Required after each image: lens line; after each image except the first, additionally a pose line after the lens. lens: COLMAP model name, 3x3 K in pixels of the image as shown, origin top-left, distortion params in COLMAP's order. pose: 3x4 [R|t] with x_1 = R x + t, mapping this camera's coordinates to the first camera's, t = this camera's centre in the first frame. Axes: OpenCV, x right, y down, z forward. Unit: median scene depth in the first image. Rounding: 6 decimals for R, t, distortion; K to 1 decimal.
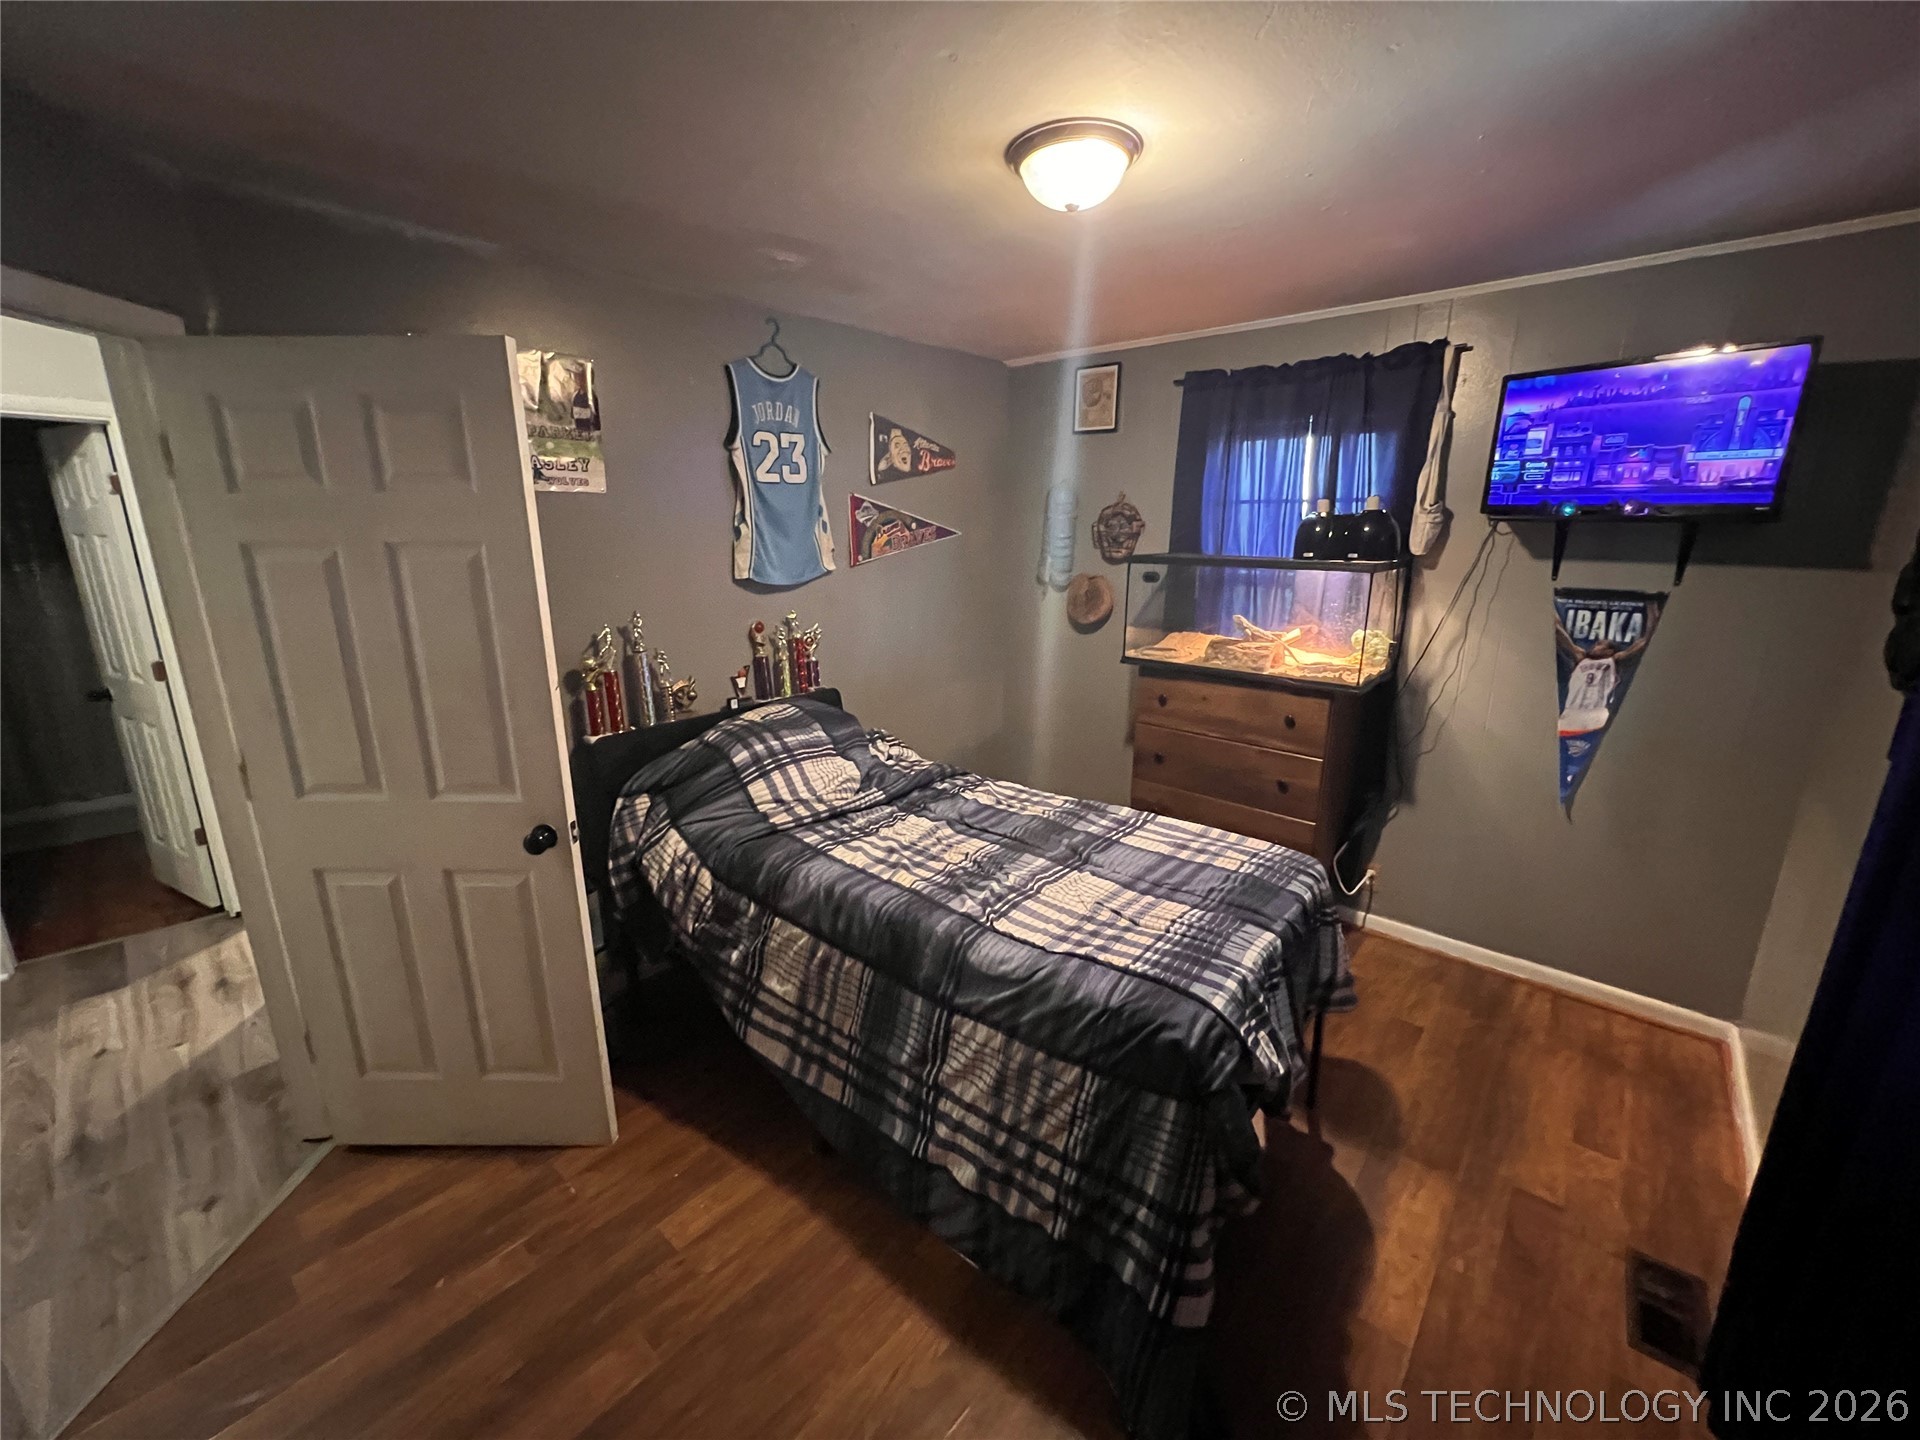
lens RADIAL K [[772.3, 0, 957.6], [0, 772.3, 720.3], [0, 0, 1]] dist [-0.004727, 0.001670]
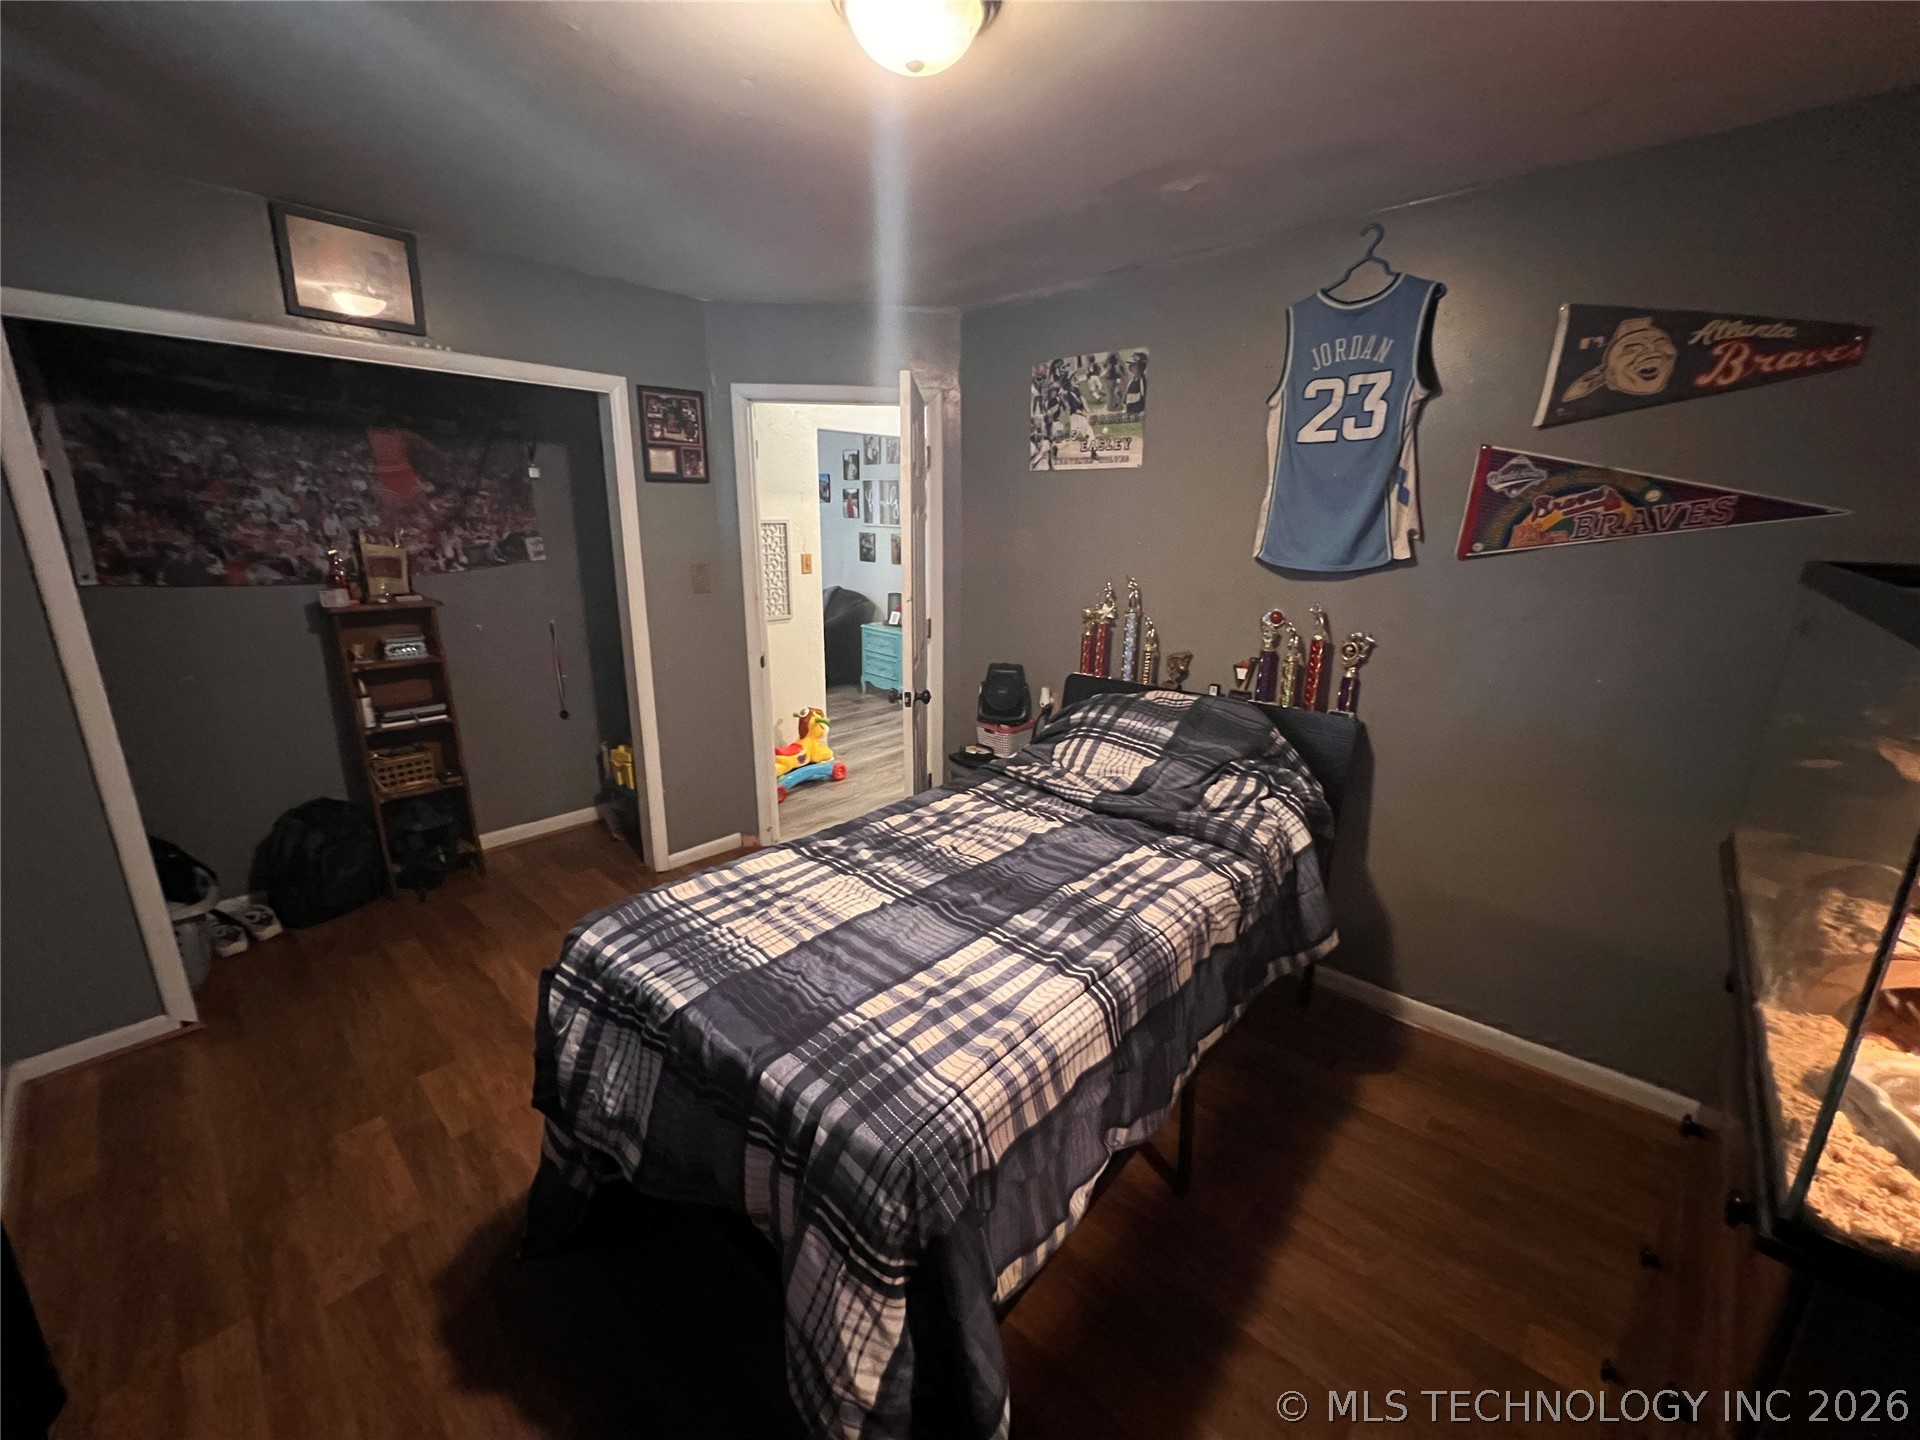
lens RADIAL K [[772.3, 0, 954.4], [0, 772.3, 714.0], [0, 0, 1]] dist [-0.004727, 0.001670]
pose [[-0.023463, 0.249400, -0.968116, 0.631538], [-0.260280, 0.933463, 0.246781, -0.145998], [0.965248, 0.257772, 0.043012, 0.686283]]
